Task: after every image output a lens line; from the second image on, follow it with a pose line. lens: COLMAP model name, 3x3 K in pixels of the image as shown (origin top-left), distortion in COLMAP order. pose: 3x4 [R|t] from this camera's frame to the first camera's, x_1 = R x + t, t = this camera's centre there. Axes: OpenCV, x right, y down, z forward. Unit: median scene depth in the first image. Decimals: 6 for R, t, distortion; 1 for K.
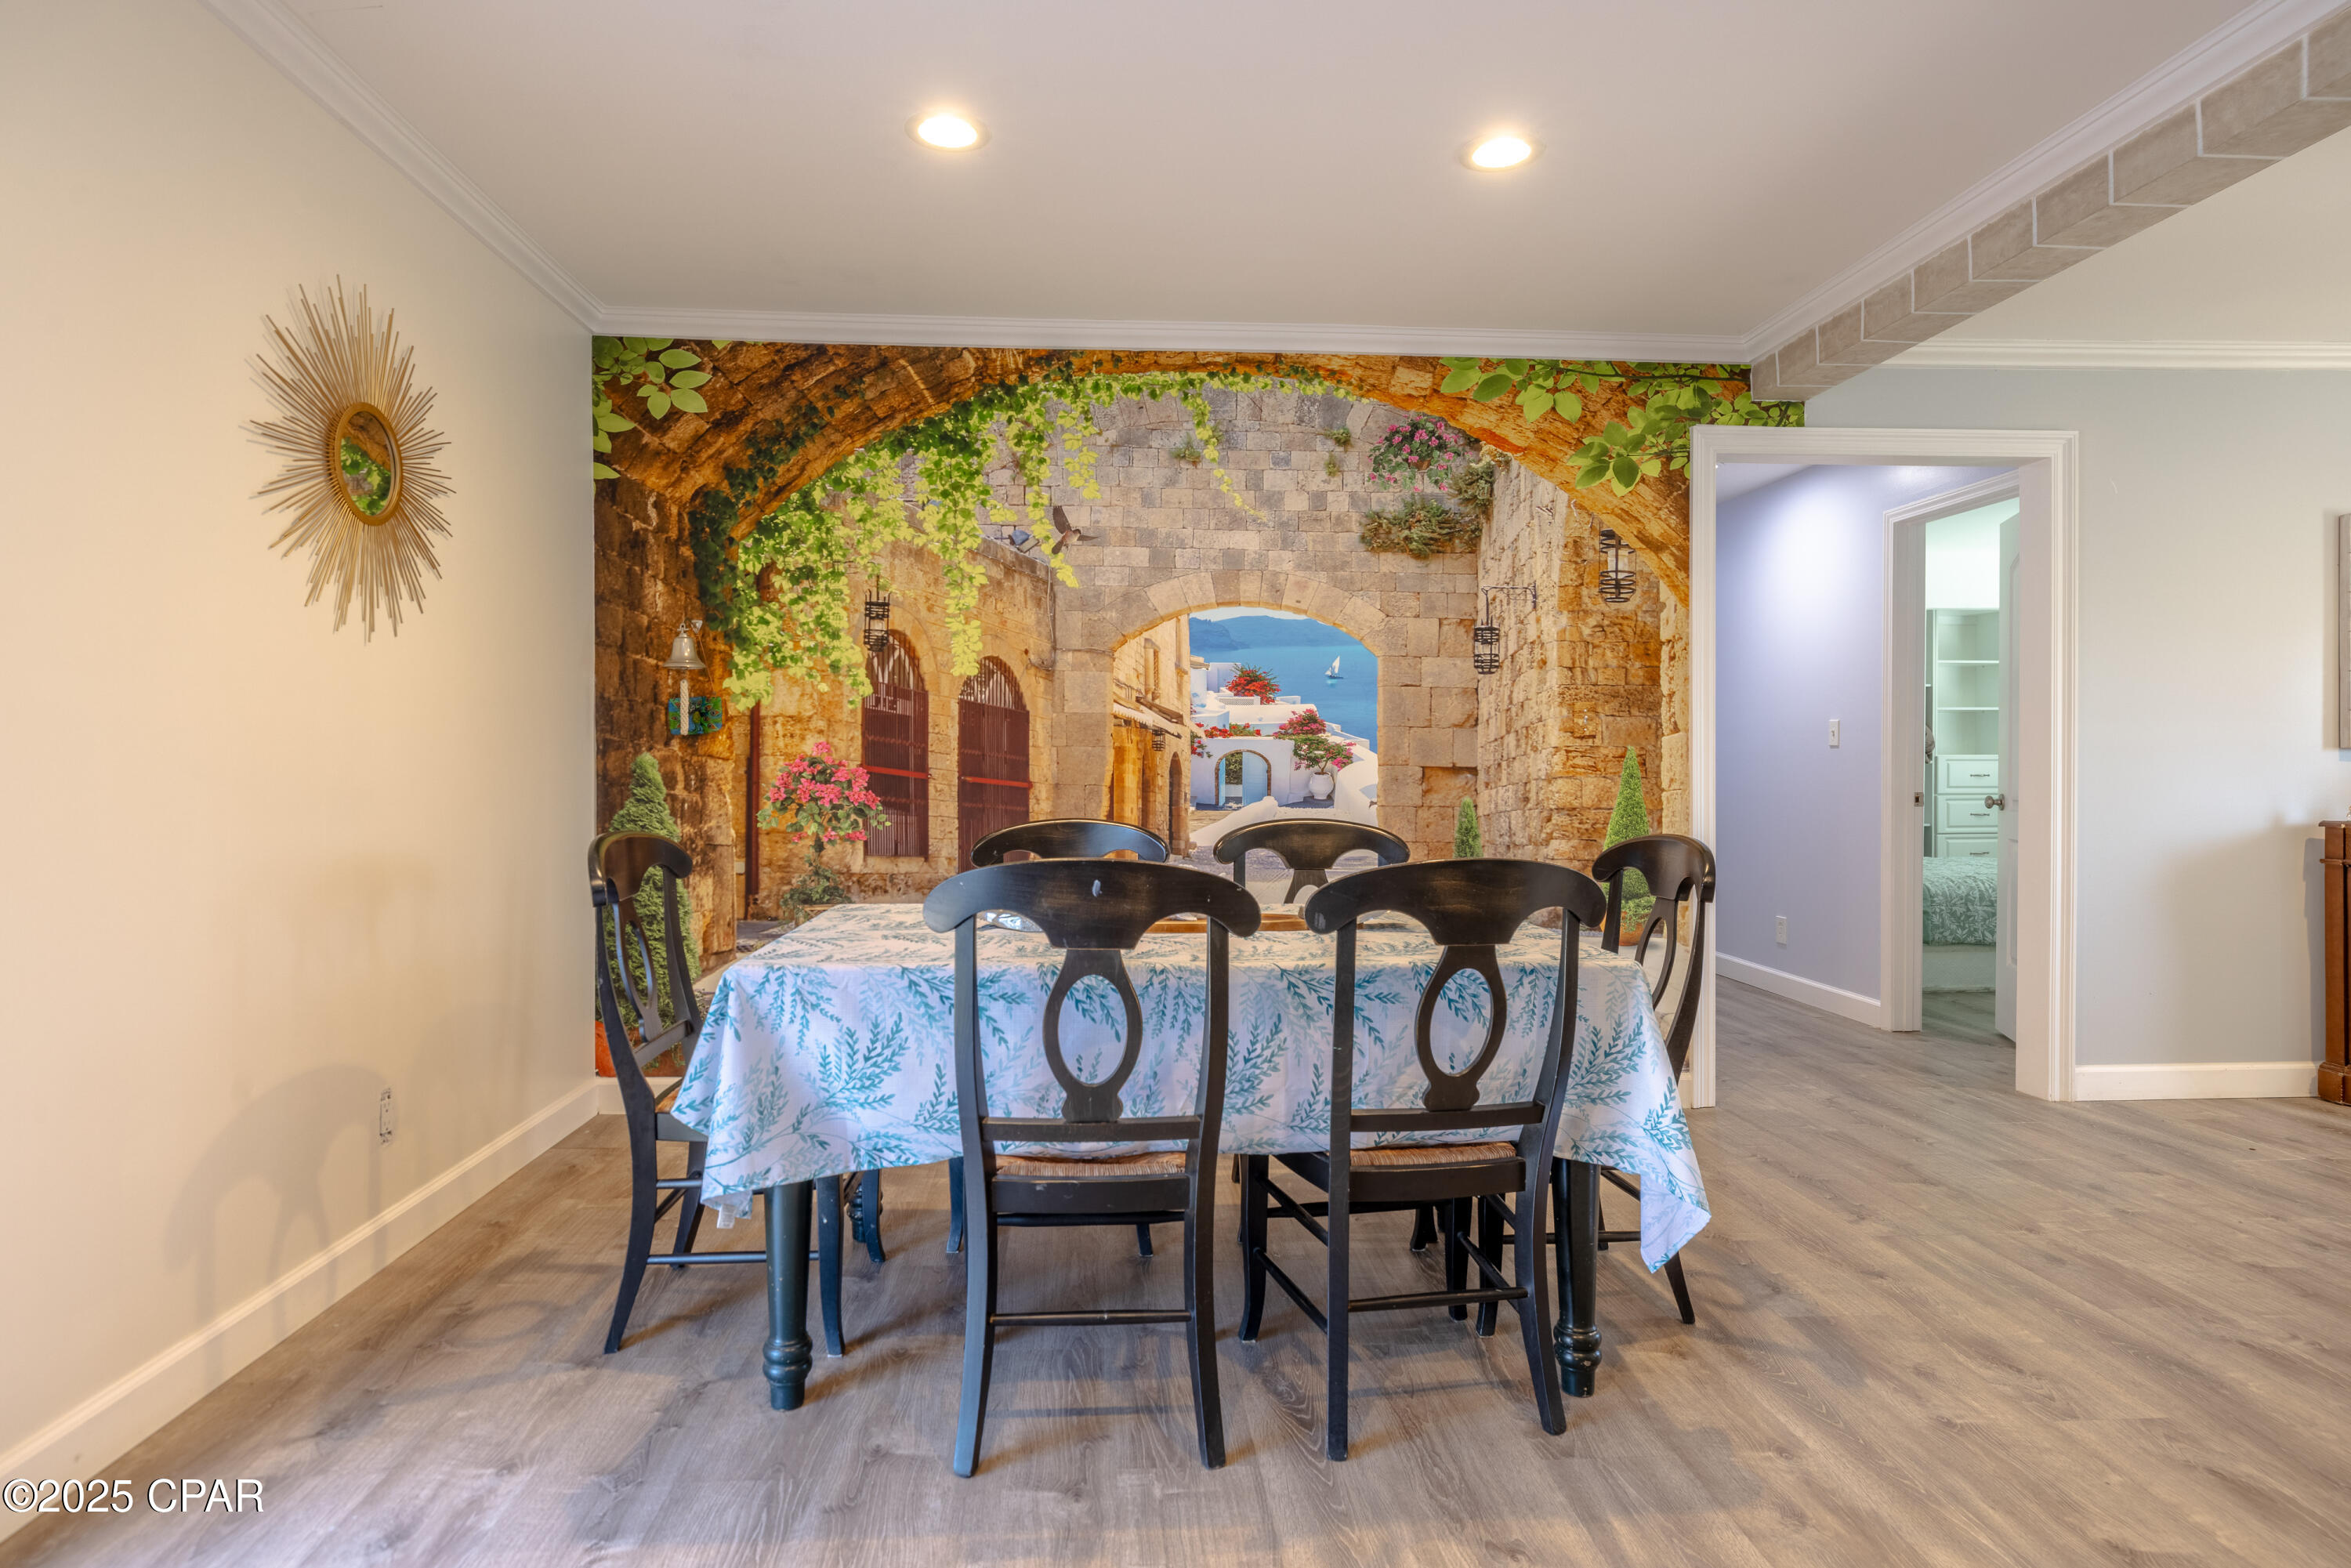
lens RADIAL K [[1265.6, 0, 1160.7], [0, 1265.6, 767.5], [0, 0, 1]] dist [0.000790, 0.002701]
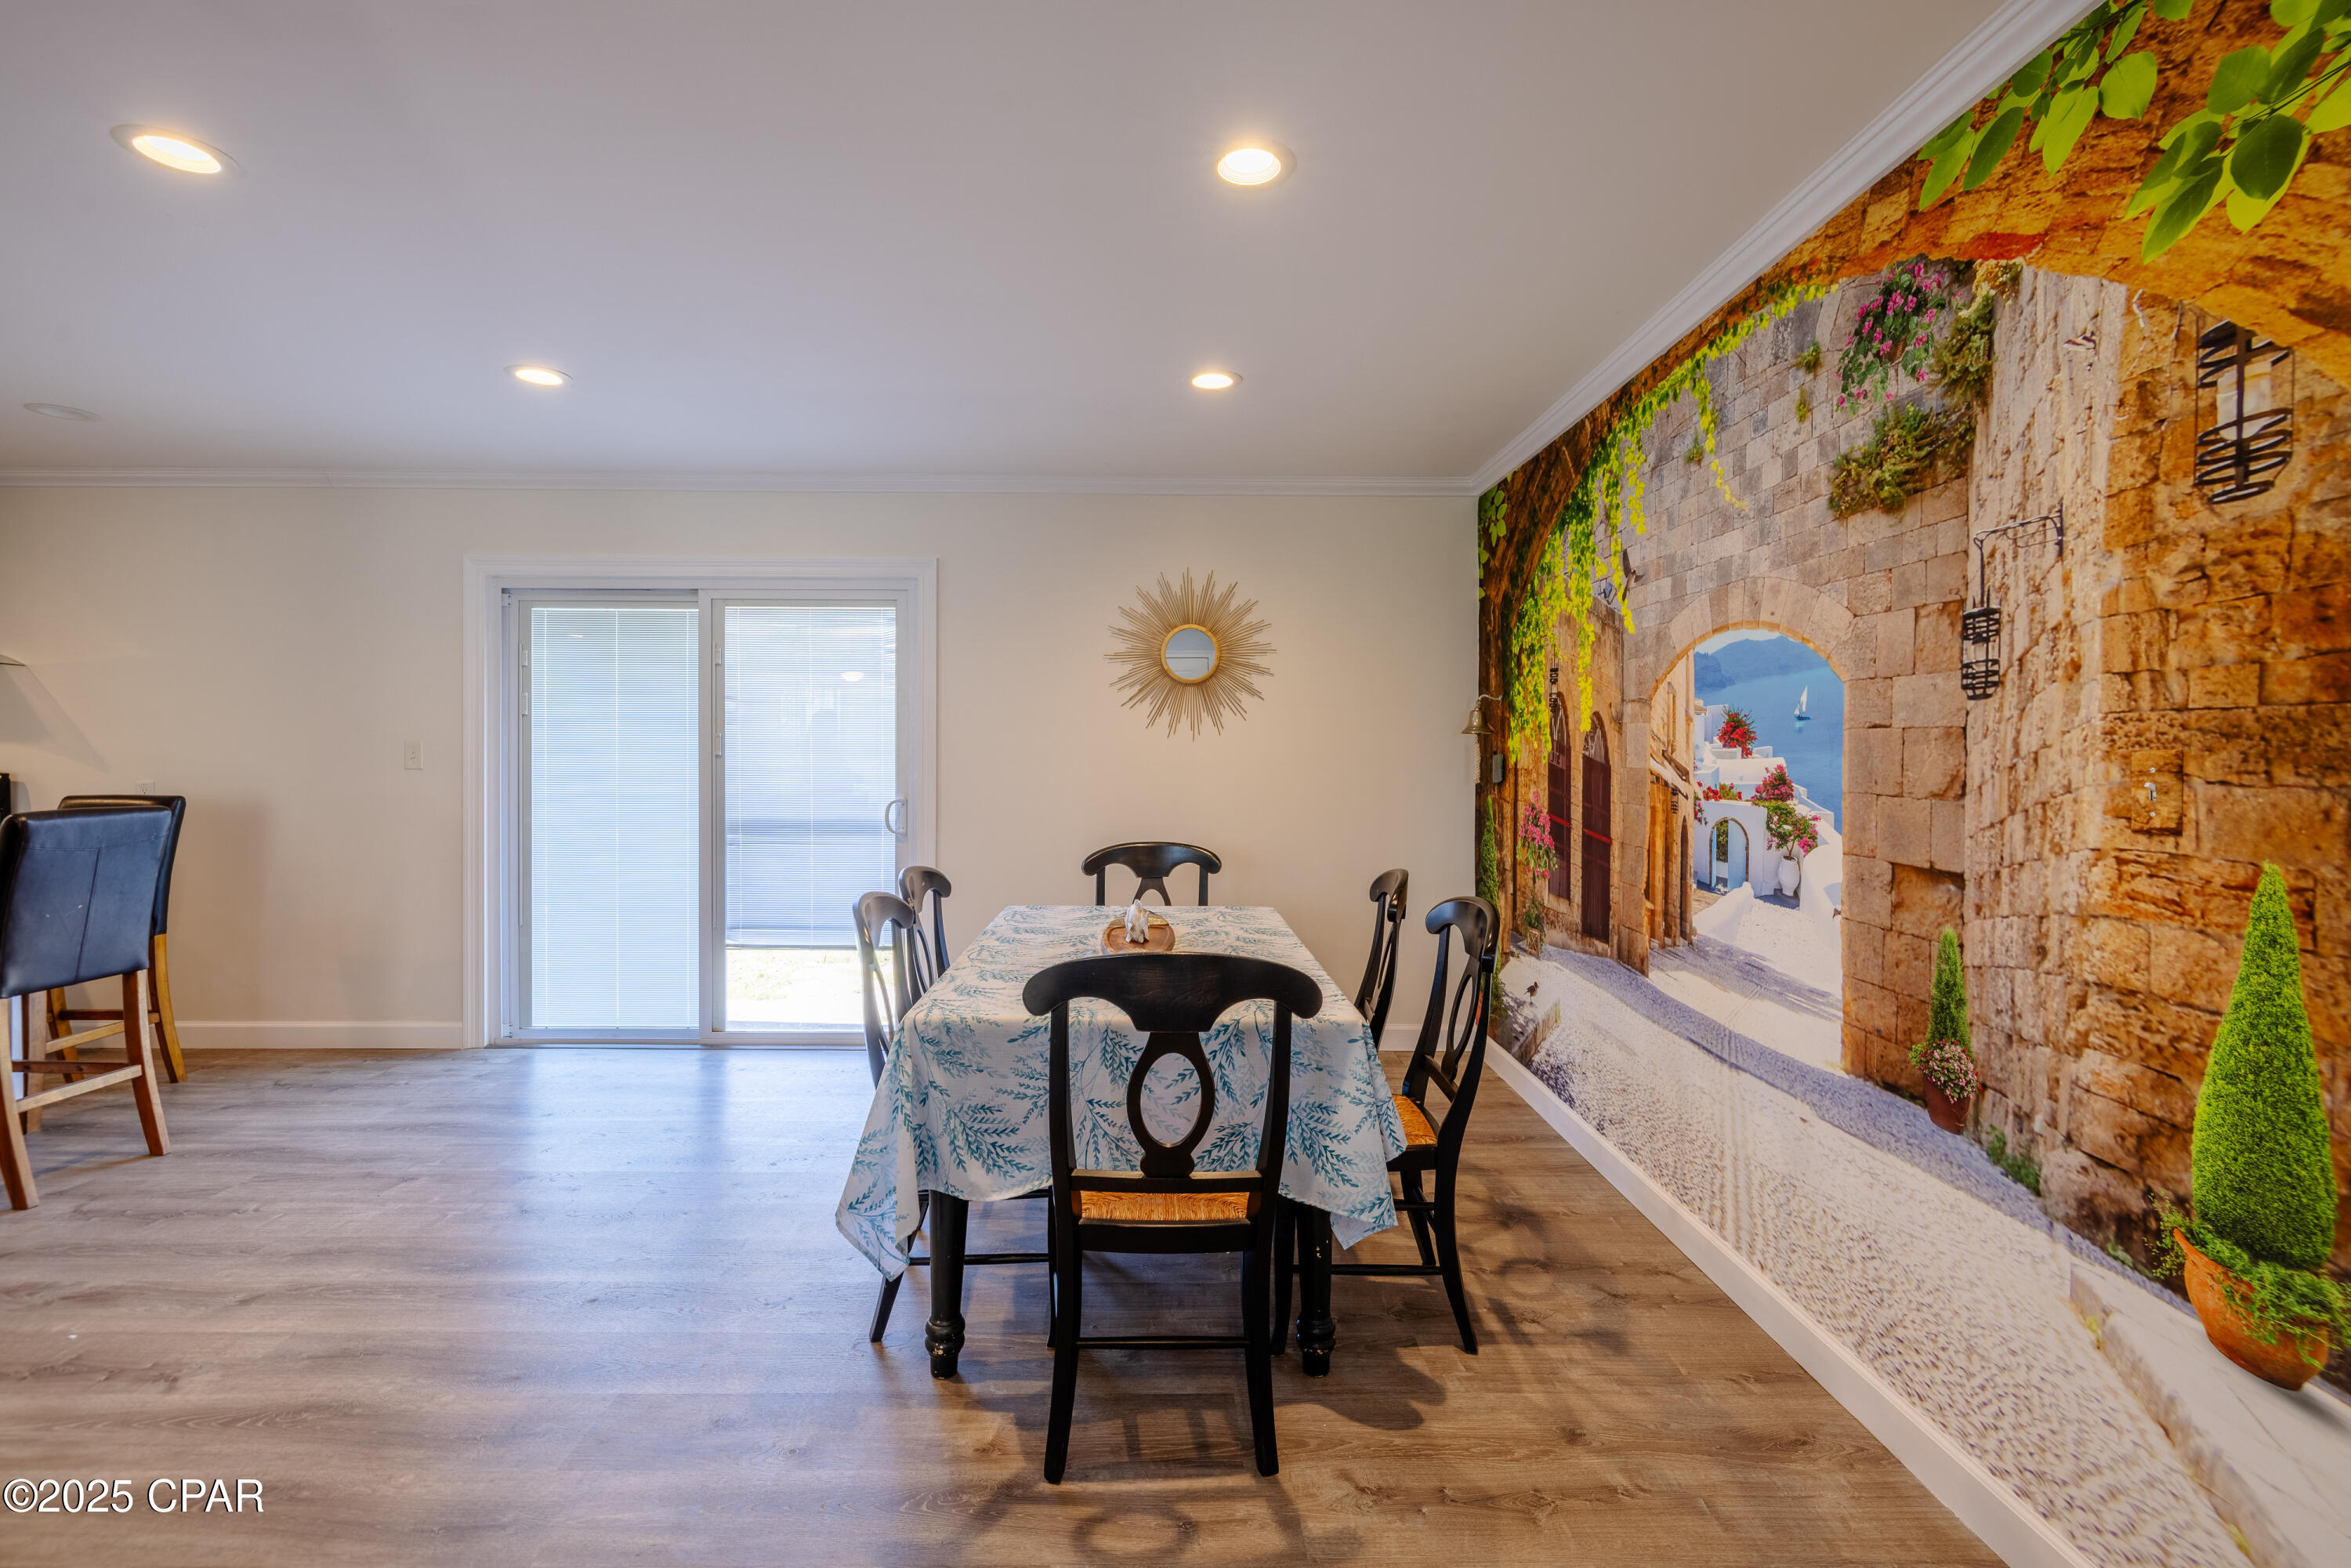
lens RADIAL K [[1051.2, 0, 1167.4], [0, 1051.2, 771.3], [0, 0, 1]] dist [-0.008375, 0.002070]
pose [[-0.039600, 0.010713, -0.999158, 0.711177], [-0.010832, 0.999879, 0.011150, -0.045361], [0.999157, 0.011265, -0.039479, 0.684598]]
